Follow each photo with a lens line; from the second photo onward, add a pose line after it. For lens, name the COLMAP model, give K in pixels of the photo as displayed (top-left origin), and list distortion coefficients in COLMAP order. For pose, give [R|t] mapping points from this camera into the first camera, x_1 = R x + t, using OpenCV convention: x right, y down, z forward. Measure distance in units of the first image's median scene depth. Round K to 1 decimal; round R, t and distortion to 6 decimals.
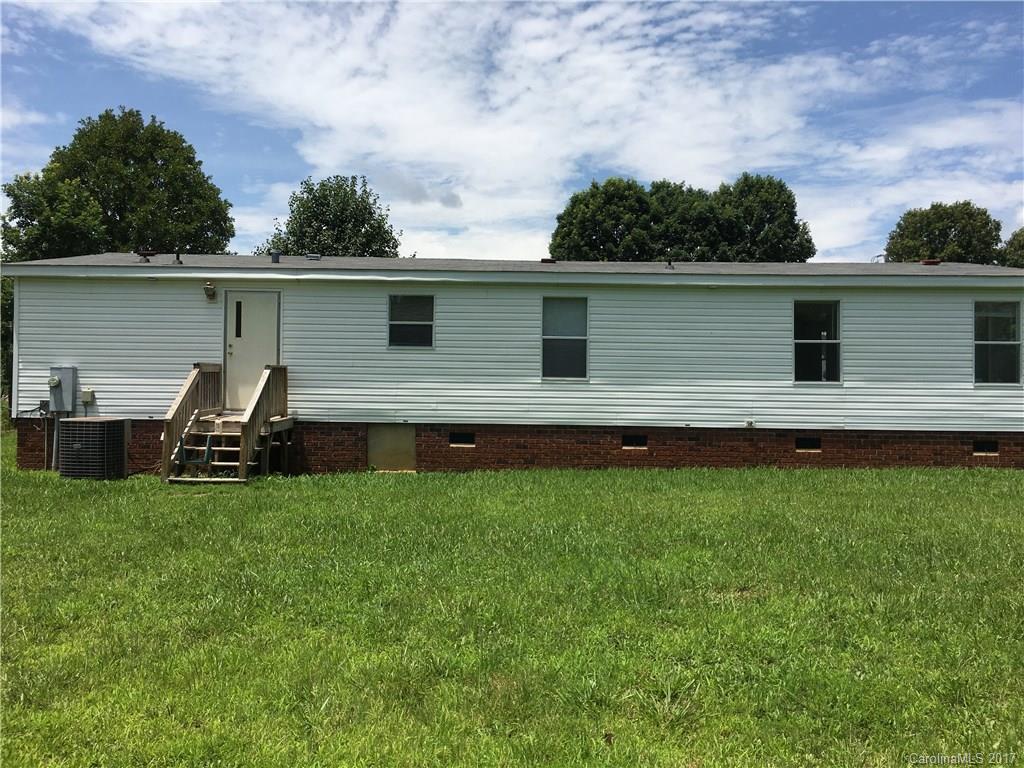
lens RADIAL K [[874.4, 0, 510.4], [0, 874.4, 374.7], [0, 0, 1]] dist [0.086635, -0.126976]
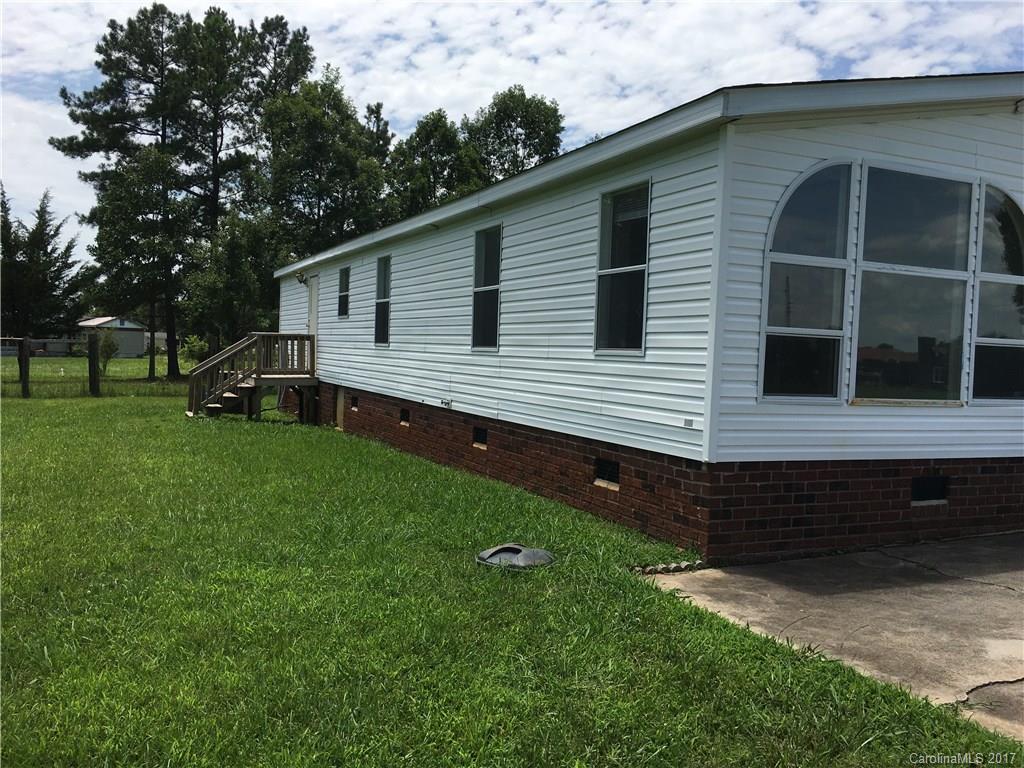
lens RADIAL K [[874.4, 0, 510.4], [0, 874.4, 374.7], [0, 0, 1]] dist [0.086635, -0.126976]
pose [[0.435576, 0.027956, -0.899718, 0.971559], [-0.021634, 0.999554, 0.020584, 0.014894], [0.899892, 0.010498, 0.435986, 0.720082]]
